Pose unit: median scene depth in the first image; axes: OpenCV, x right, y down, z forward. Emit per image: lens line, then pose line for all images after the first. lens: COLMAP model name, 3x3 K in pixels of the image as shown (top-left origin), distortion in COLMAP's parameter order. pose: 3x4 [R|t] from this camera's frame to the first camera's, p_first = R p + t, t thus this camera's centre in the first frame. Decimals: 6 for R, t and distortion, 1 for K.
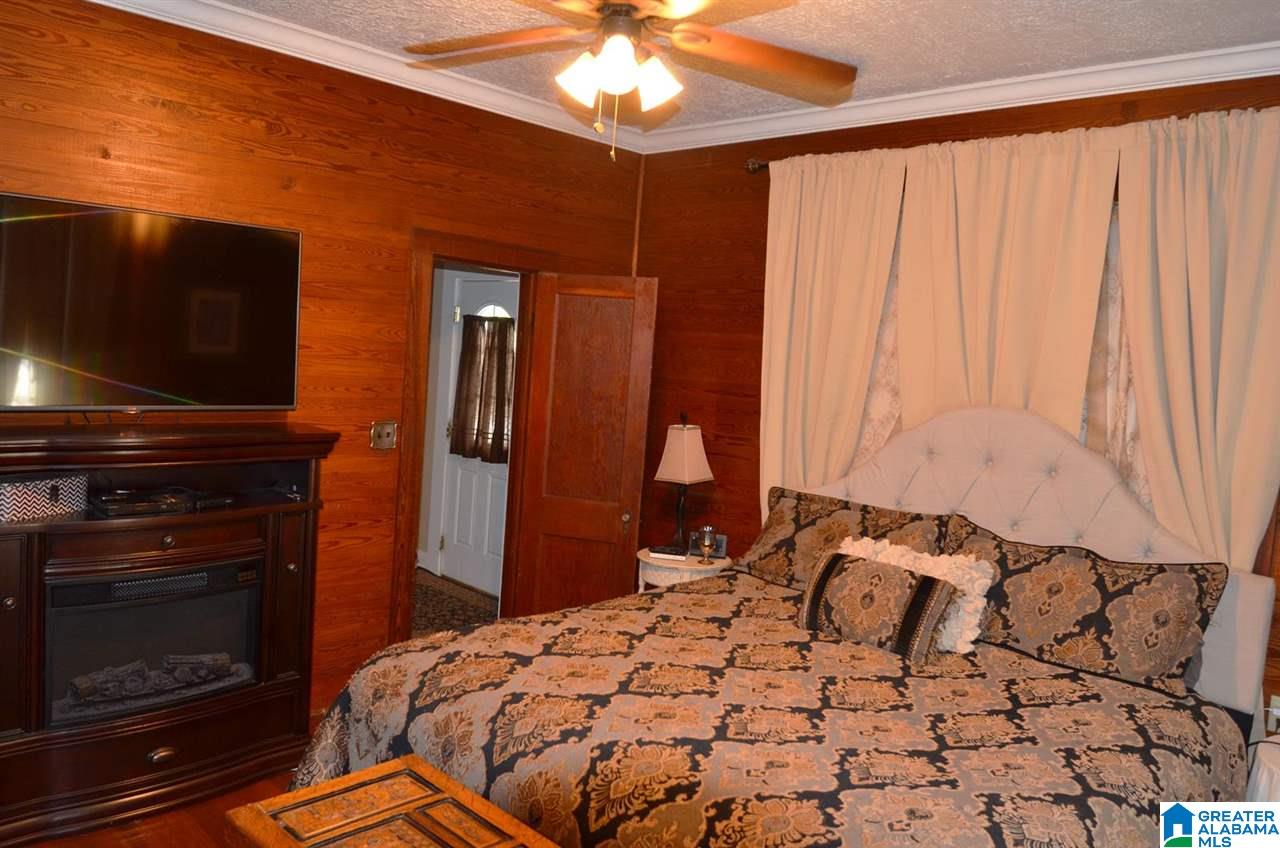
lens RADIAL K [[951.4, 0, 640.7], [0, 951.4, 425.9], [0, 0, 1]] dist [-0.018087, -0.014761]
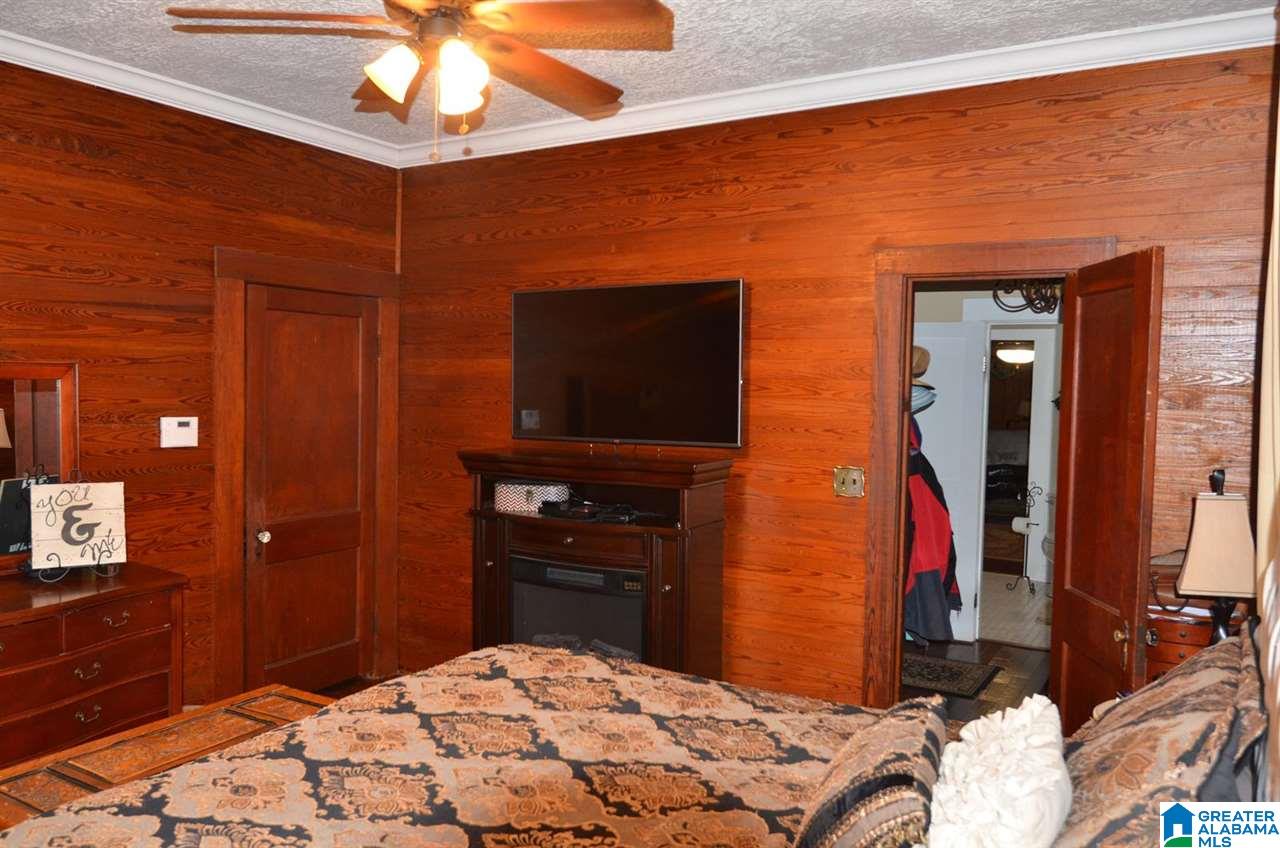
lens RADIAL K [[951.4, 0, 640.9], [0, 951.4, 423.8], [0, 0, 1]] dist [-0.018087, -0.014761]
pose [[0.209503, -0.033541, -0.977233, 0.768340], [-0.079646, 0.995505, -0.051243, 0.022317], [0.974559, 0.088568, 0.205889, 0.807169]]
